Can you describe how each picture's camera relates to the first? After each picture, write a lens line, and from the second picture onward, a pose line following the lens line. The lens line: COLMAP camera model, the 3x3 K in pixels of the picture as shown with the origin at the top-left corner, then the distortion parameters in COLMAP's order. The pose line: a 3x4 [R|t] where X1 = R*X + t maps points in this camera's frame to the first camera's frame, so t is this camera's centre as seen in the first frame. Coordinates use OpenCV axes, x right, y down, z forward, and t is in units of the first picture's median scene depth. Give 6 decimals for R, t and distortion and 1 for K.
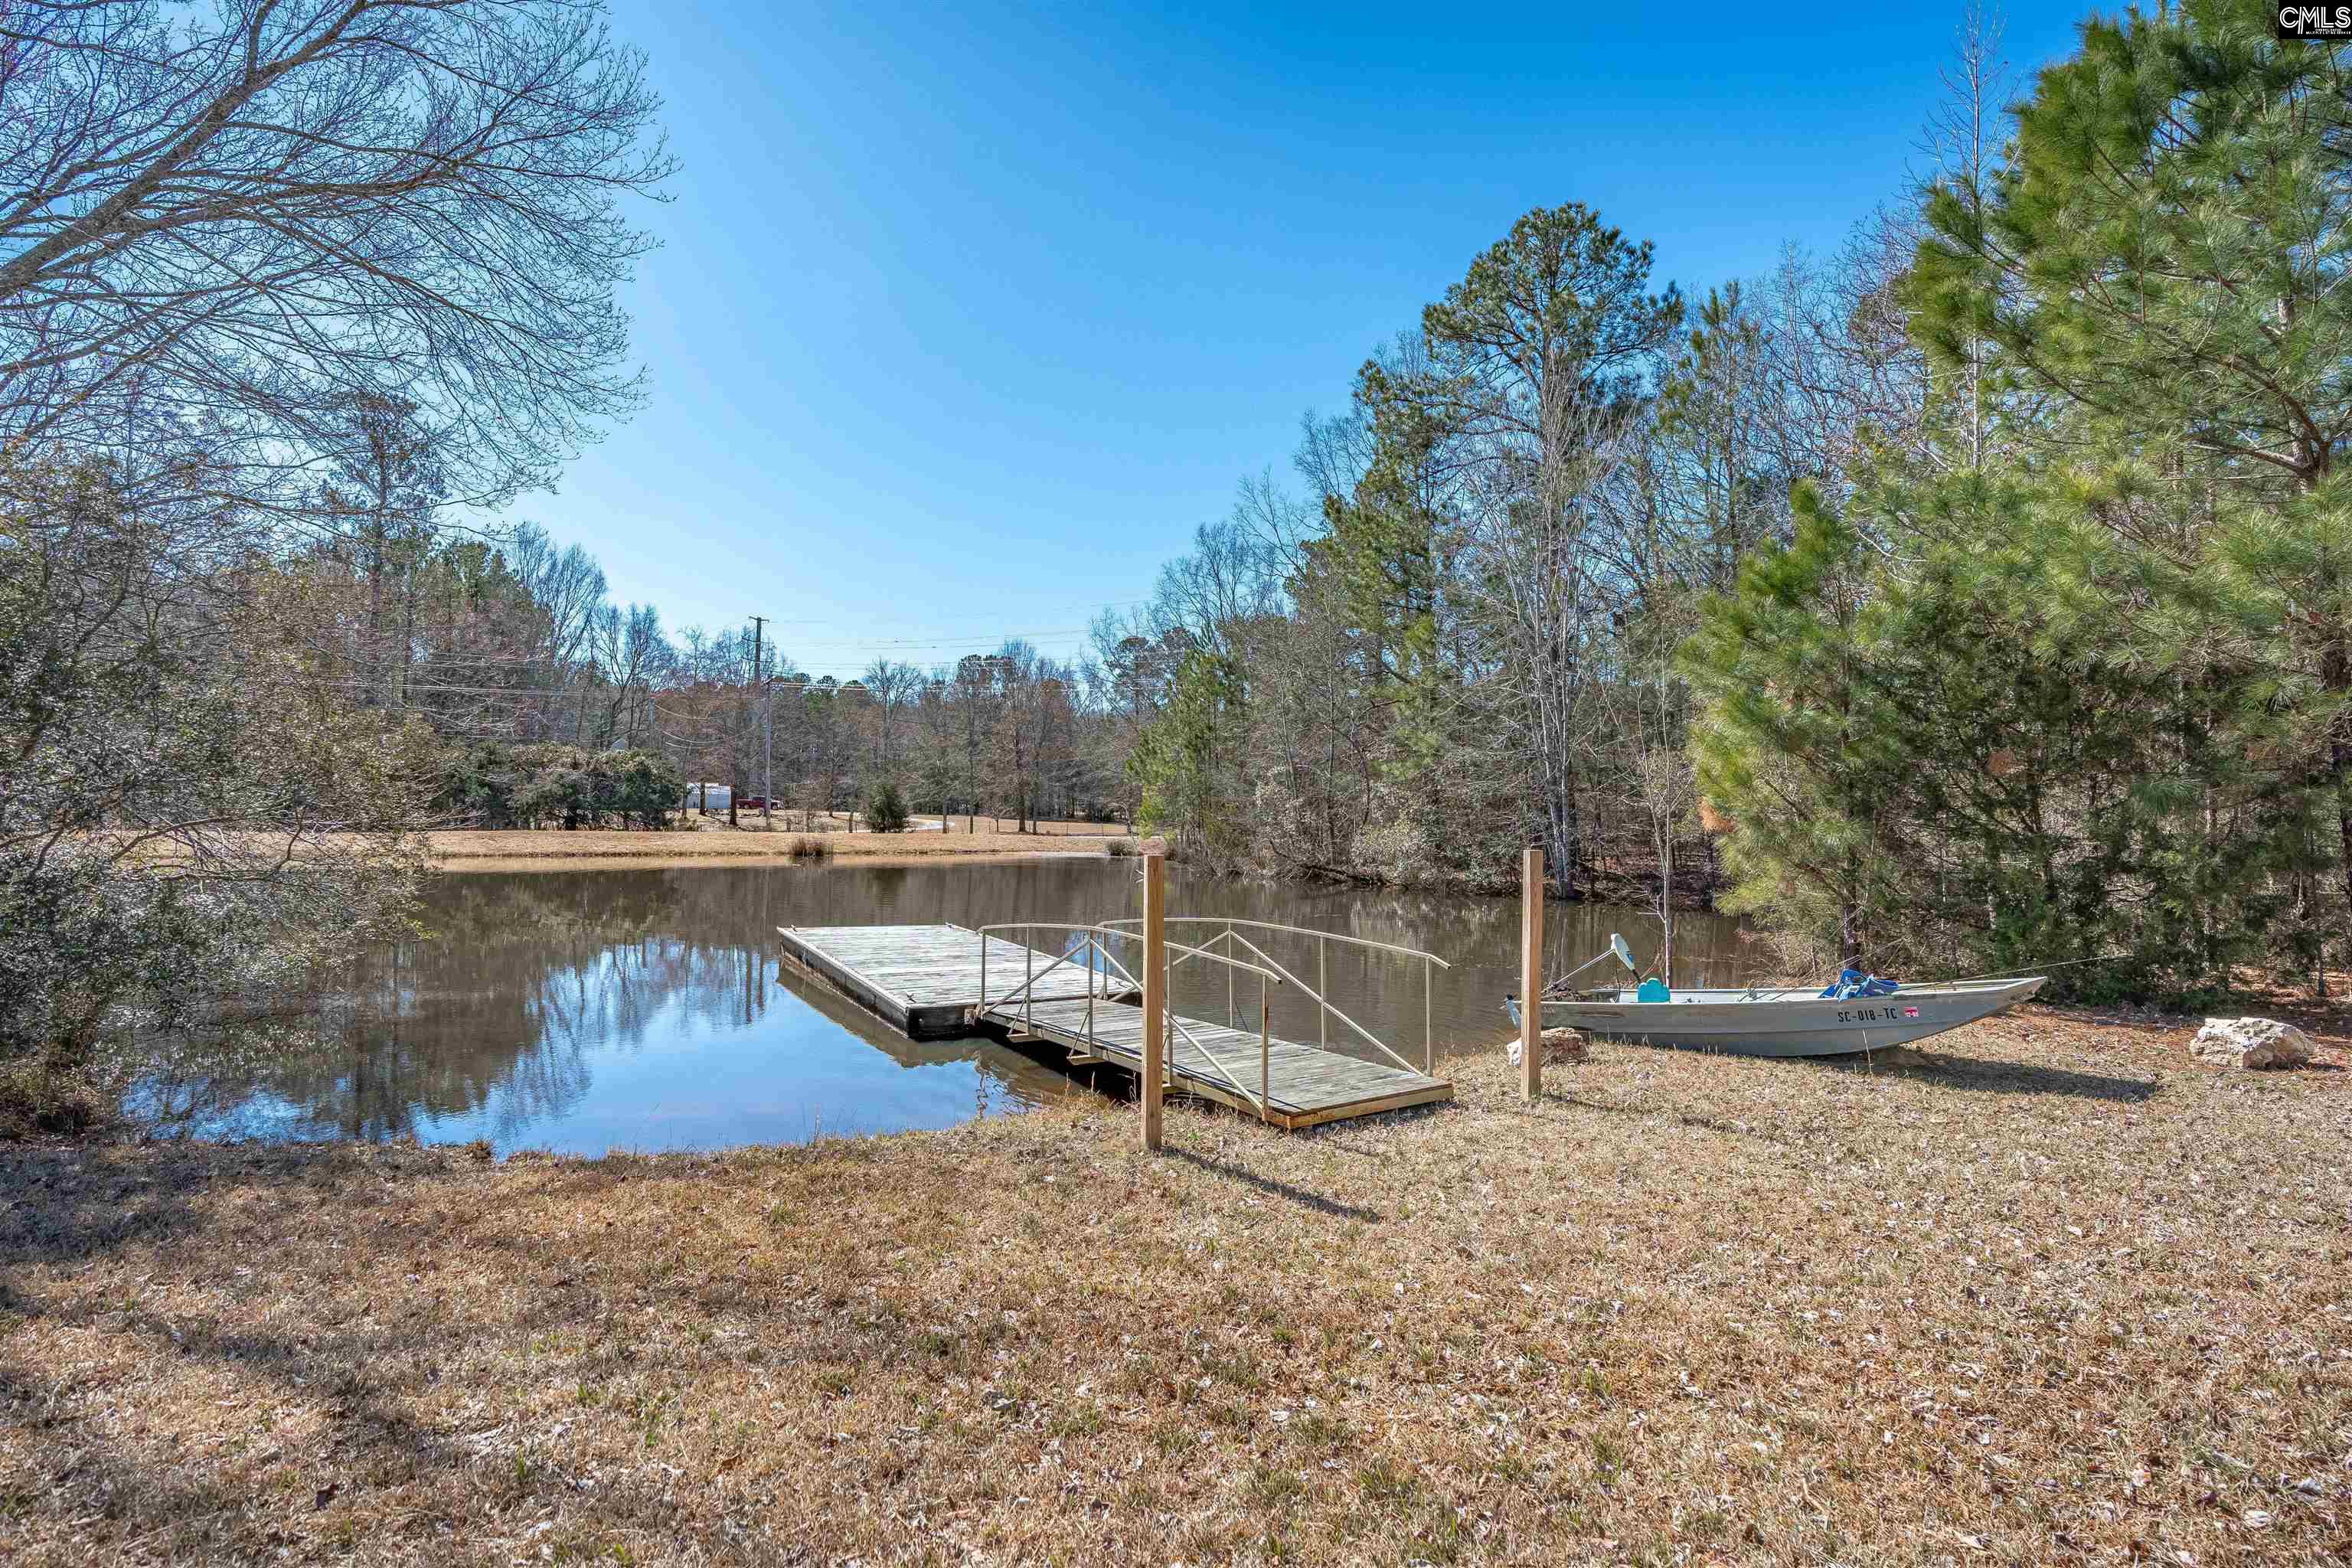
lens RADIAL K [[1111.5, 0, 1187.5], [0, 1111.5, 788.0], [0, 0, 1]] dist [-0.024140, 0.000806]
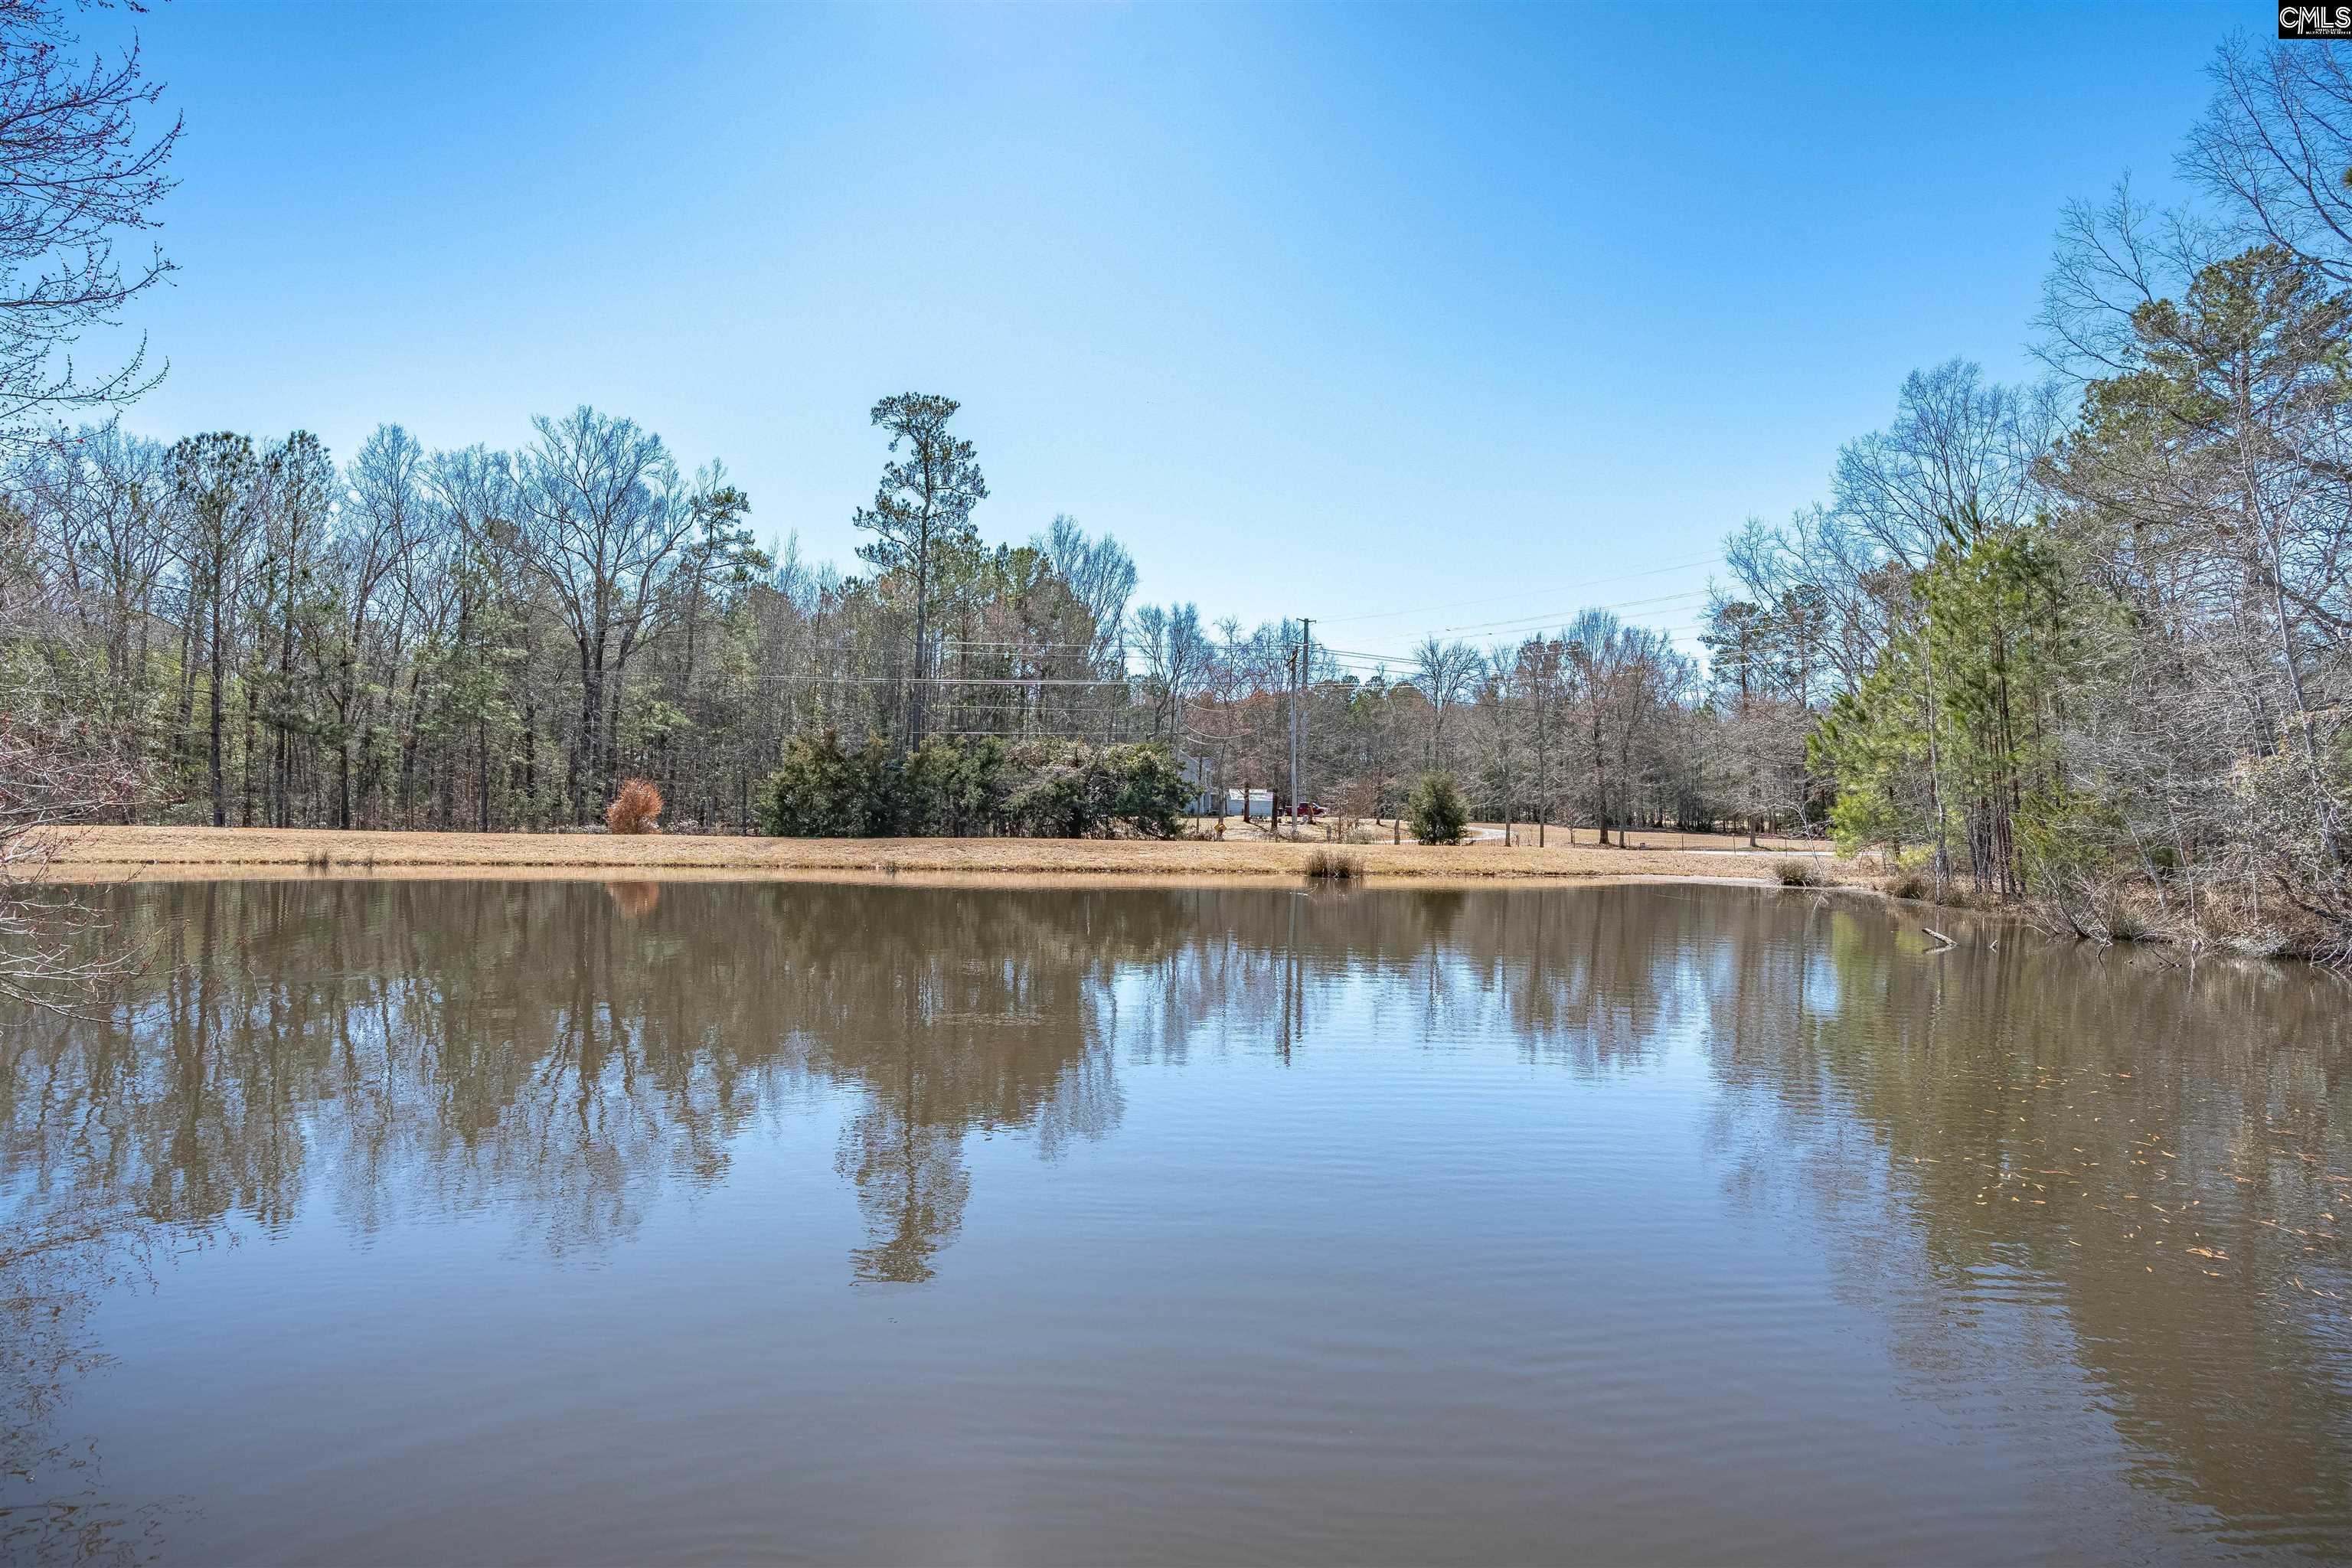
lens RADIAL K [[1111.5, 0, 1187.5], [0, 1111.5, 788.0], [0, 0, 1]] dist [-0.024140, 0.000806]
pose [[0.883063, -0.011135, -0.469123, -0.051570], [0.007125, 0.999921, -0.010323, 0.006234], [0.469201, 0.005773, 0.883072, 0.195492]]
